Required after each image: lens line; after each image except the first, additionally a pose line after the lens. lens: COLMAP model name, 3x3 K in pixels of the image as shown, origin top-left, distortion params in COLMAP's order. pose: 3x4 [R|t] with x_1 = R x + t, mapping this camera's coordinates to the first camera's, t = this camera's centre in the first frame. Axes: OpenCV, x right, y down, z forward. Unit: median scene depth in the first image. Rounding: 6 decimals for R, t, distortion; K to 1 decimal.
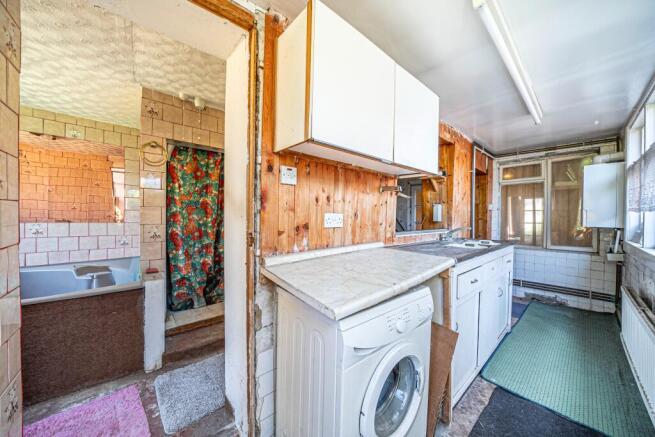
lens RADIAL K [[225.5, 0, 327.5], [0, 225.5, 218.5], [0, 0, 1]] dist [-0.036812, 0.004683]
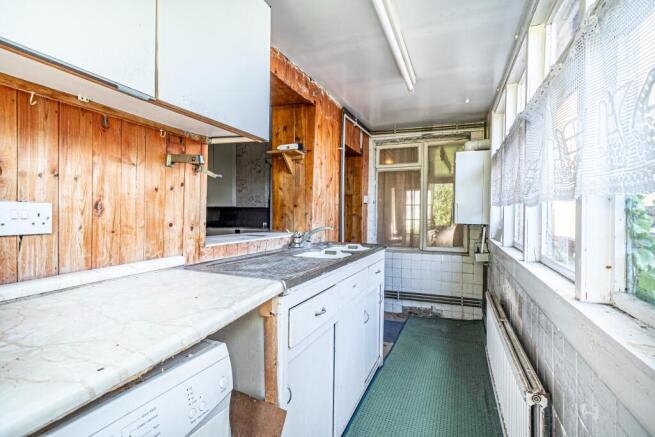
lens RADIAL K [[329.5, 0, 327.5], [0, 329.5, 218.5], [0, 0, 1]] dist [0.003010, 0.000193]
pose [[0.883969, -0.007305, 0.467489, 0.130407], [0.001686, 0.999921, 0.012437, 0.000957], [-0.467543, -0.010206, 0.883911, 0.084019]]
